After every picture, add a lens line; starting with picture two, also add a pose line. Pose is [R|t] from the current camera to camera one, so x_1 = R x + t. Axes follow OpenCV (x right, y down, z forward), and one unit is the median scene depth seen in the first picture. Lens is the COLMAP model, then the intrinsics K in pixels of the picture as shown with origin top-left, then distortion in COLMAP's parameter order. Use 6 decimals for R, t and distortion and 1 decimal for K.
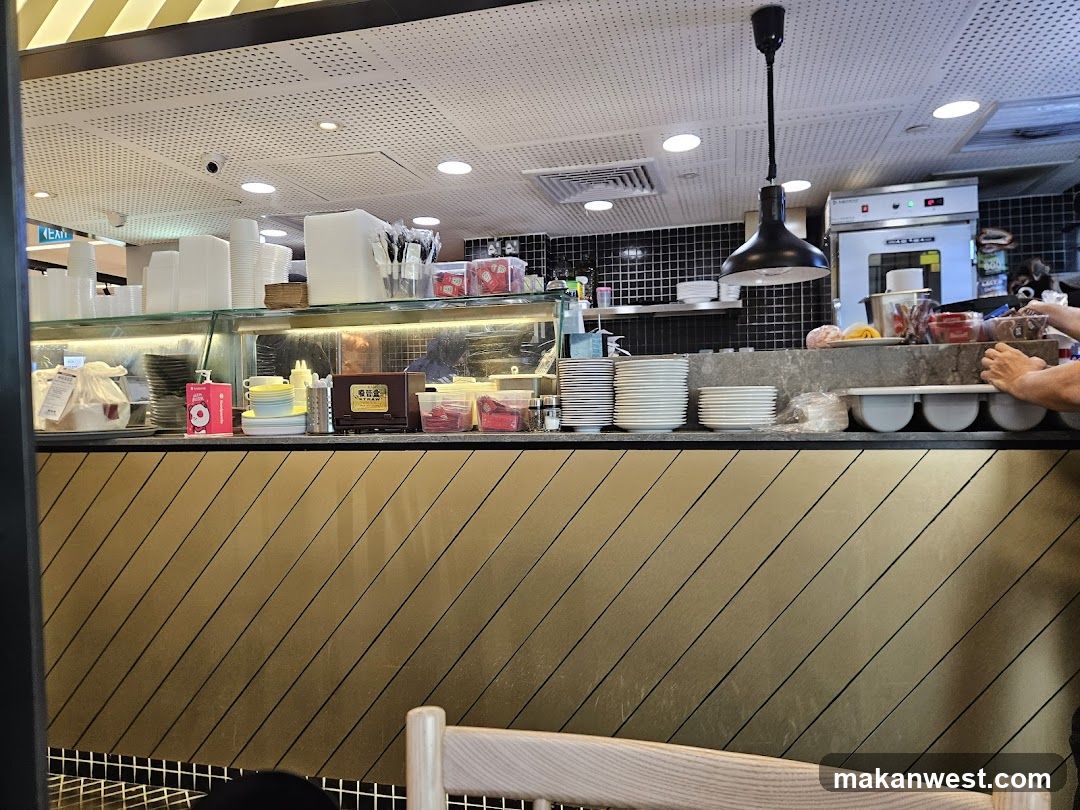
lens RADIAL K [[743.8, 0, 540.0], [0, 743.8, 405.0], [0, 0, 1]] dist [0.001241, 0.000498]
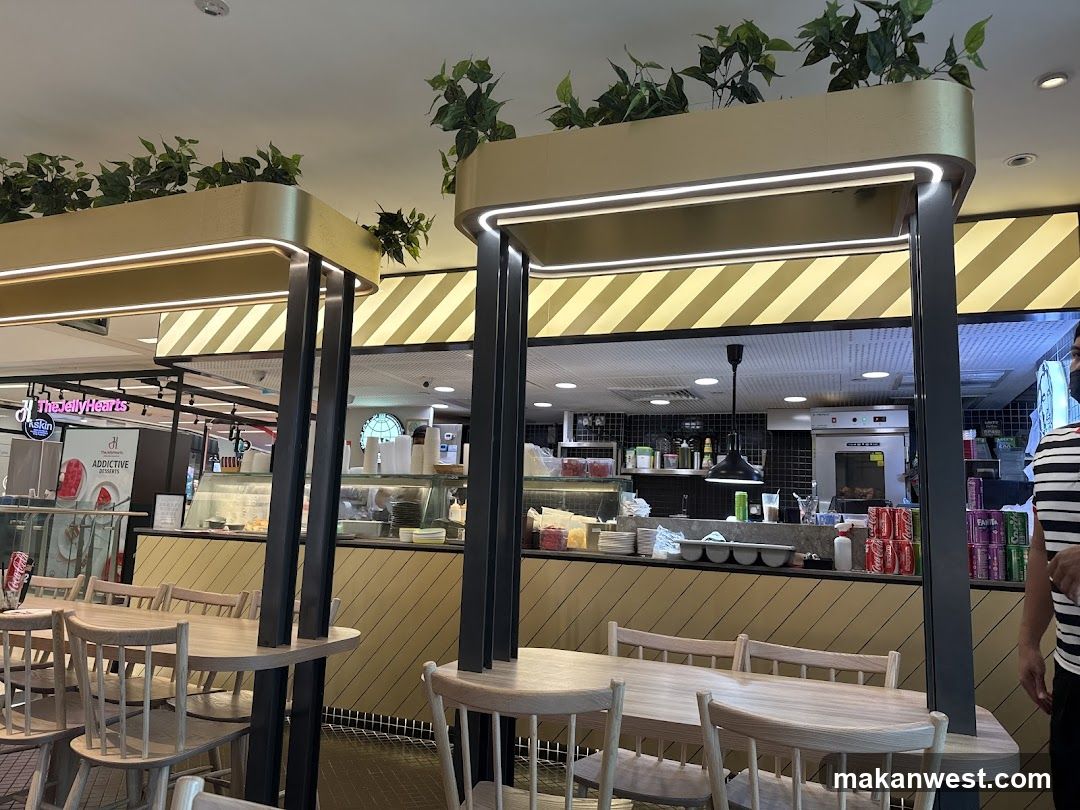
lens RADIAL K [[743.8, 0, 540.0], [0, 743.8, 405.0], [0, 0, 1]] dist [0.001241, 0.000498]
pose [[0.991967, 0.046510, -0.117633, 0.019782], [-0.064877, 0.985389, -0.157480, -0.017658], [0.108590, 0.163847, 0.980491, -0.567325]]
